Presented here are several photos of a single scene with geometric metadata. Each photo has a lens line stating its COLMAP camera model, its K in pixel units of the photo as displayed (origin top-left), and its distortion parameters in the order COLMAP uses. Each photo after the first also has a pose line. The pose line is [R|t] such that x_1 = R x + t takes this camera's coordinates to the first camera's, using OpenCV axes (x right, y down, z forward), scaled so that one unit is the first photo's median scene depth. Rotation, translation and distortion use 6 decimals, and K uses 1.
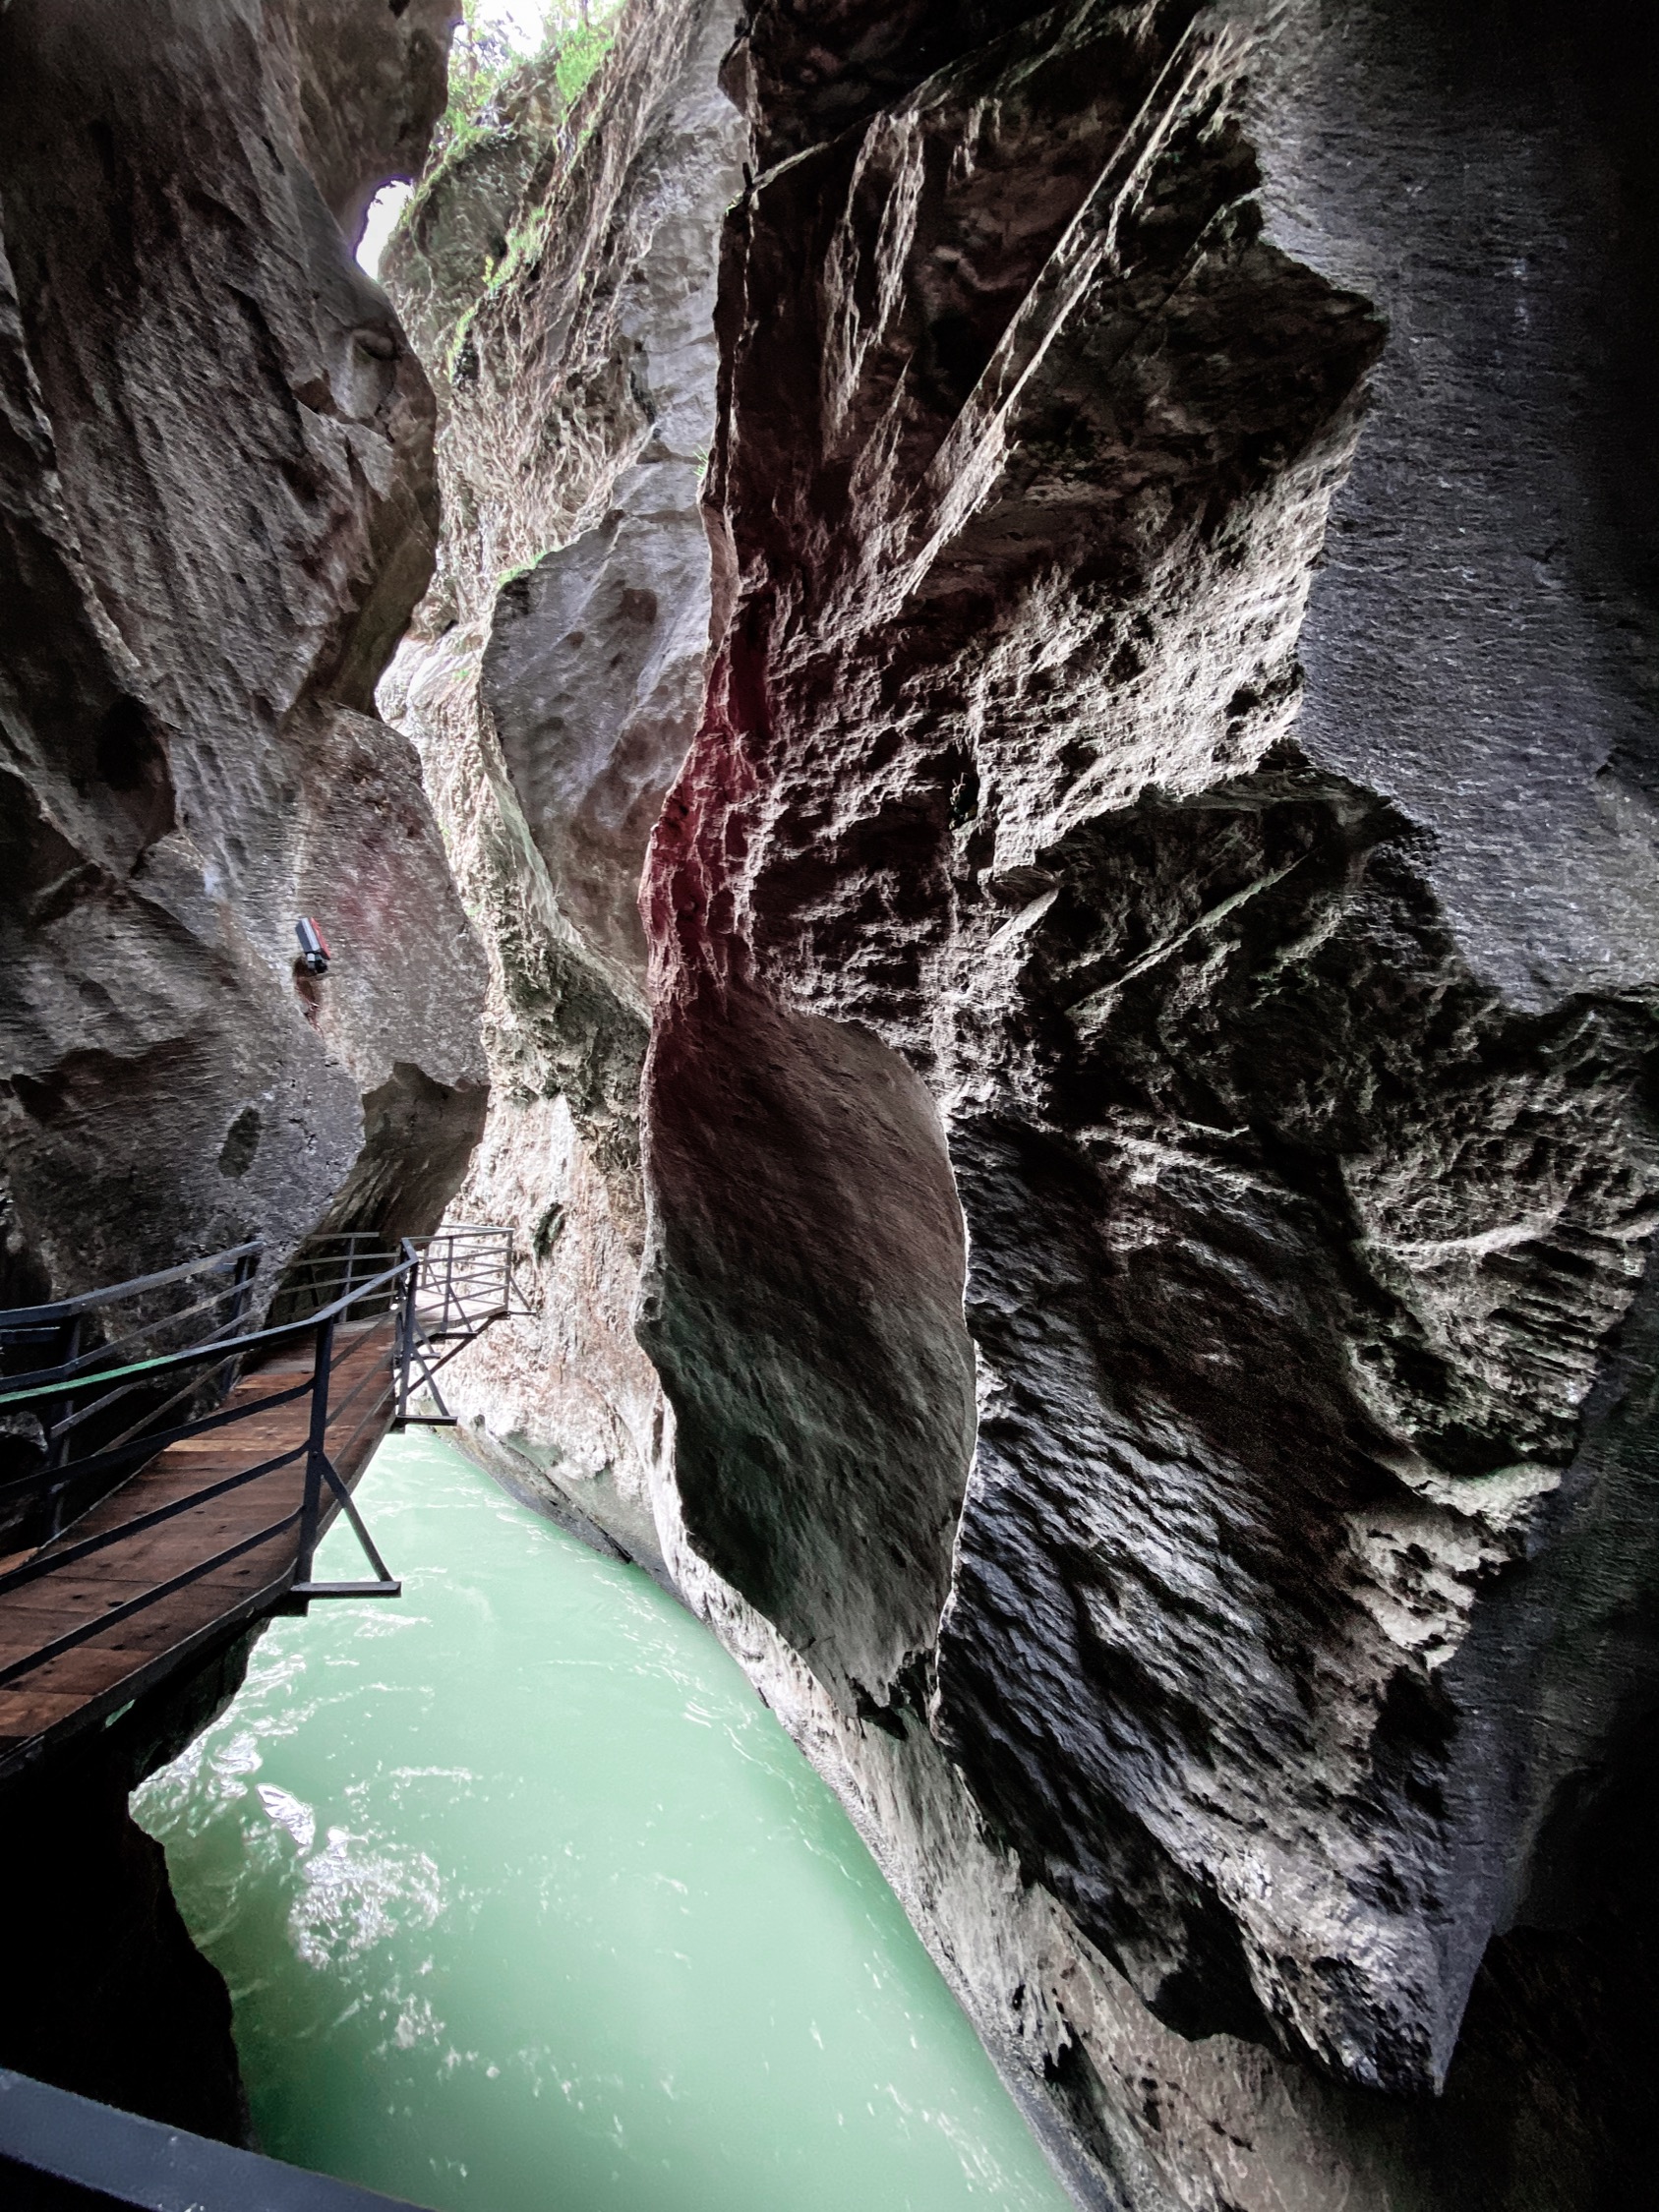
lens RADIAL K [[902.8, 0, 833.6], [0, 902.8, 1092.7], [0, 0, 1]] dist [0.020442, -0.023708]
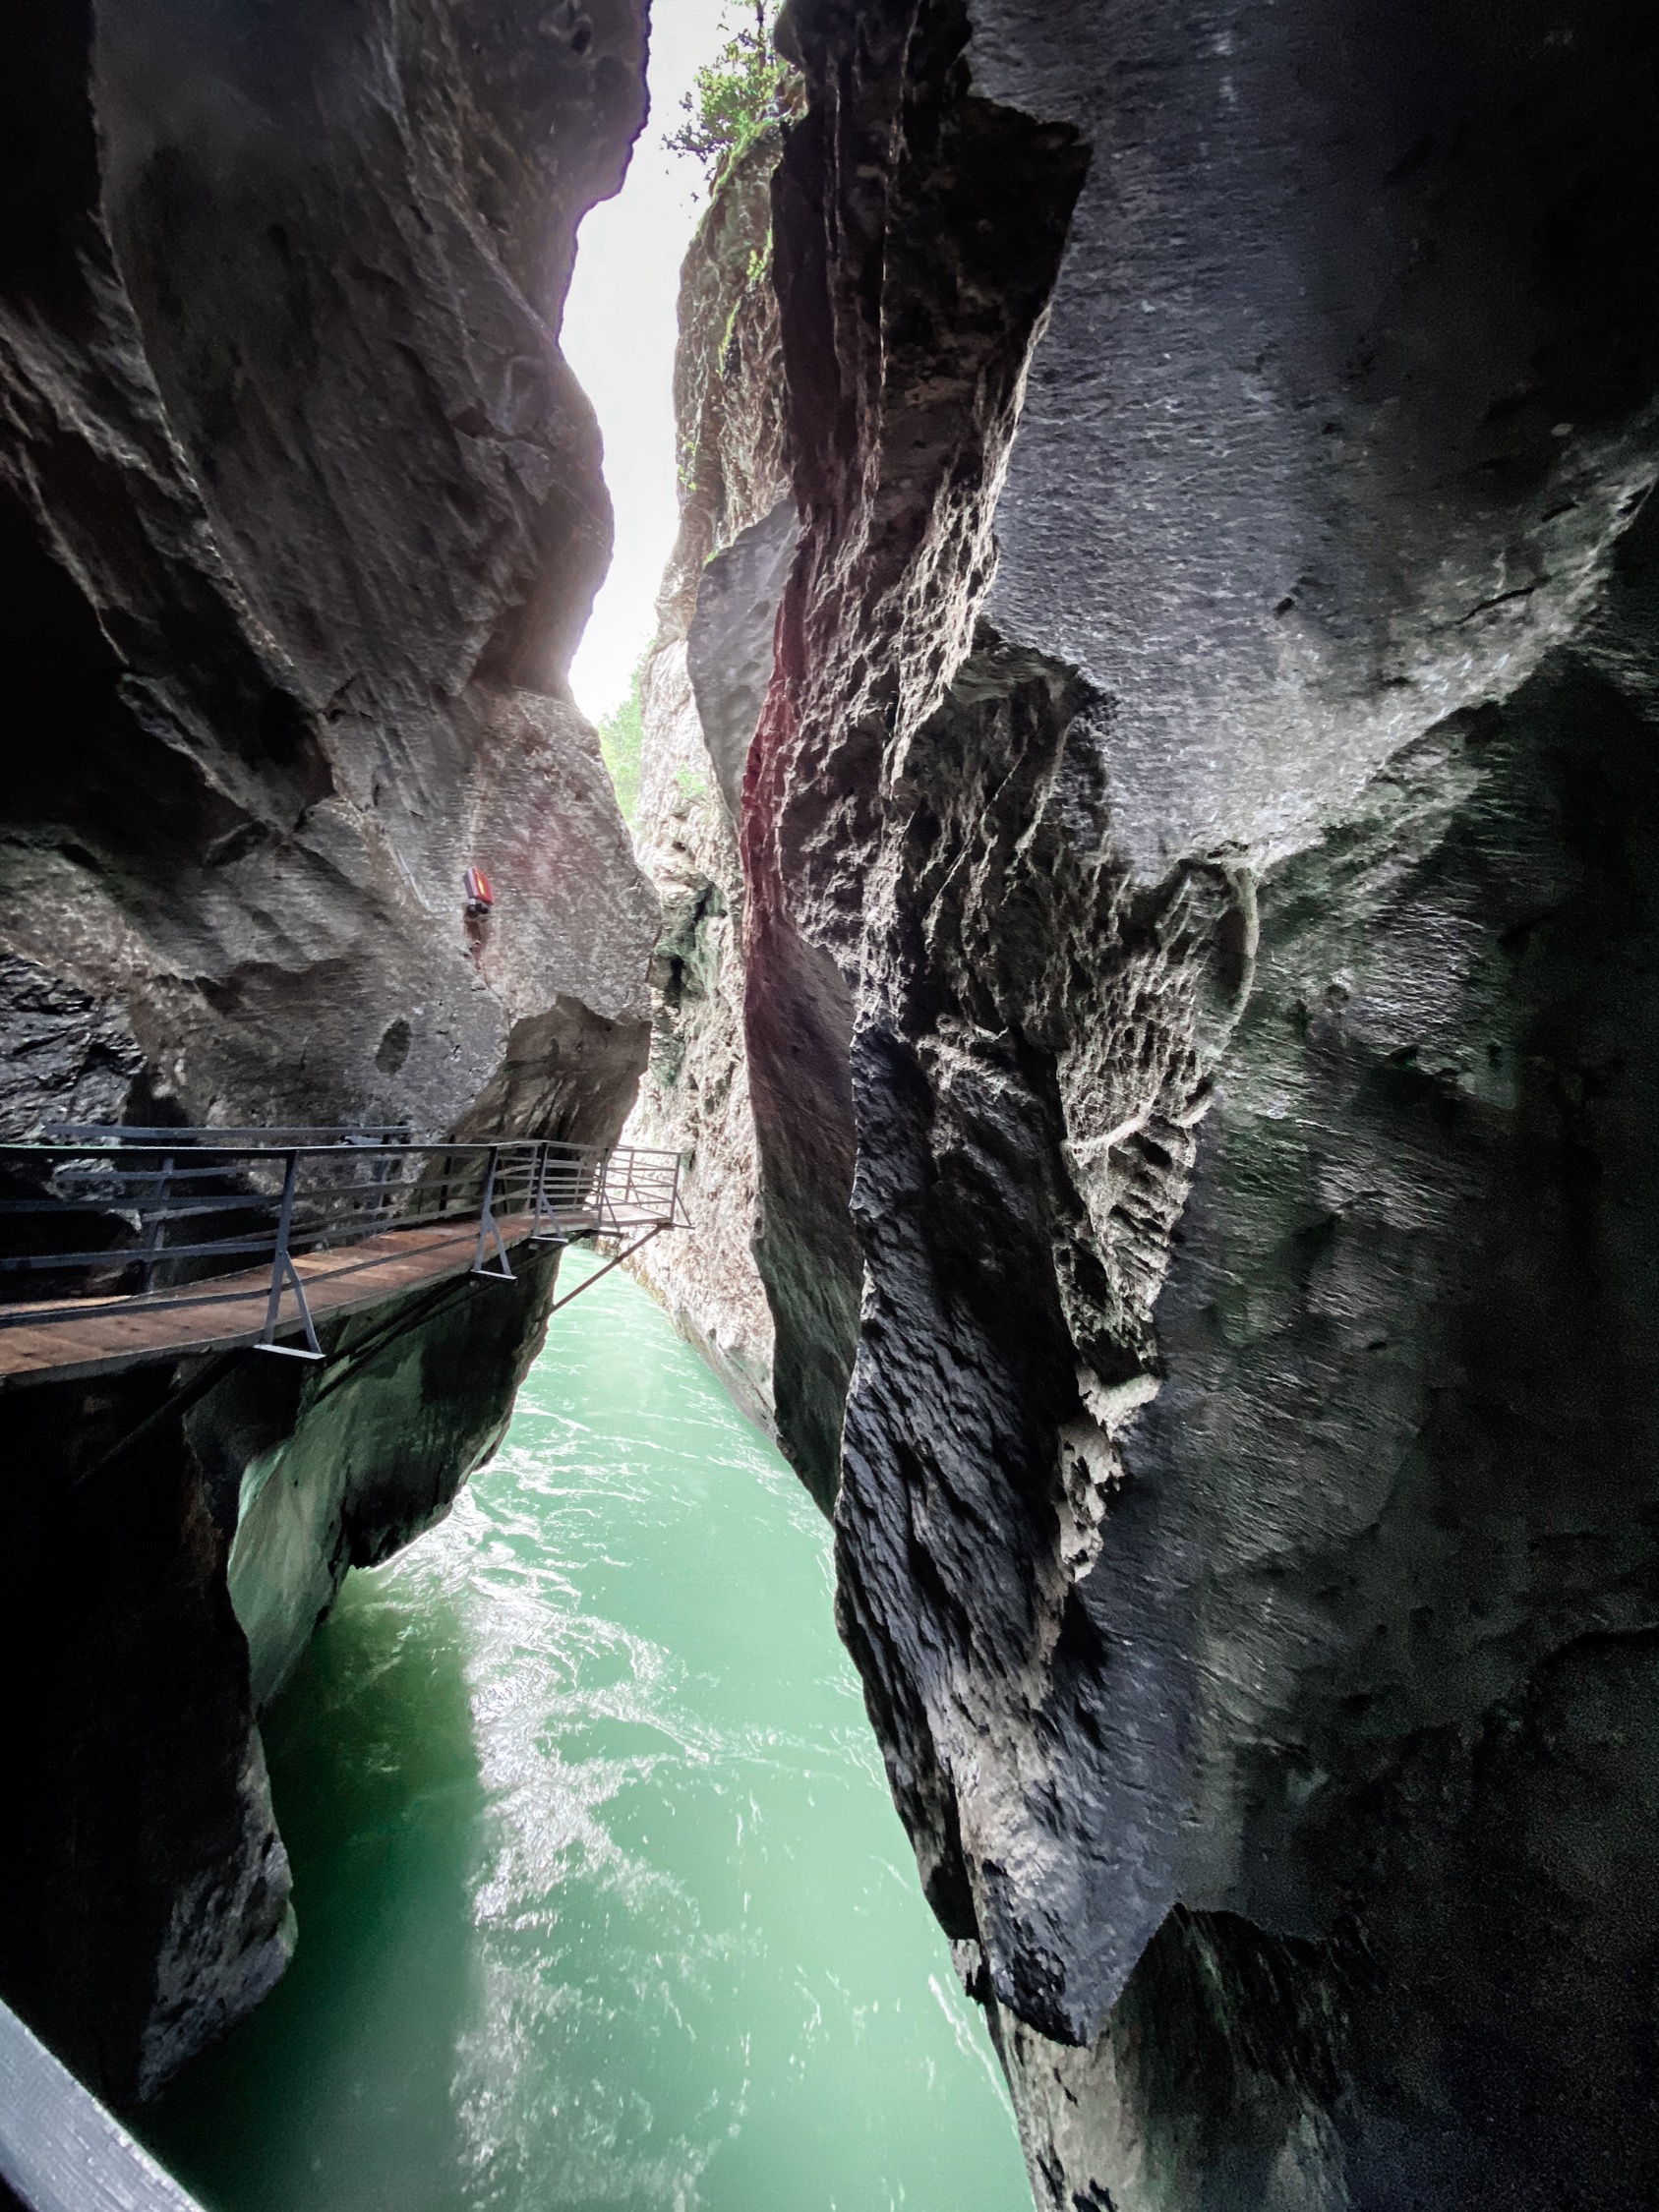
lens RADIAL K [[902.8, 0, 833.6], [0, 902.8, 1092.7], [0, 0, 1]] dist [0.020442, -0.023708]
pose [[0.944232, 0.053318, -0.324936, 0.501745], [-0.042193, 0.998260, 0.041196, 0.063120], [0.326568, -0.025189, 0.944838, 0.012813]]
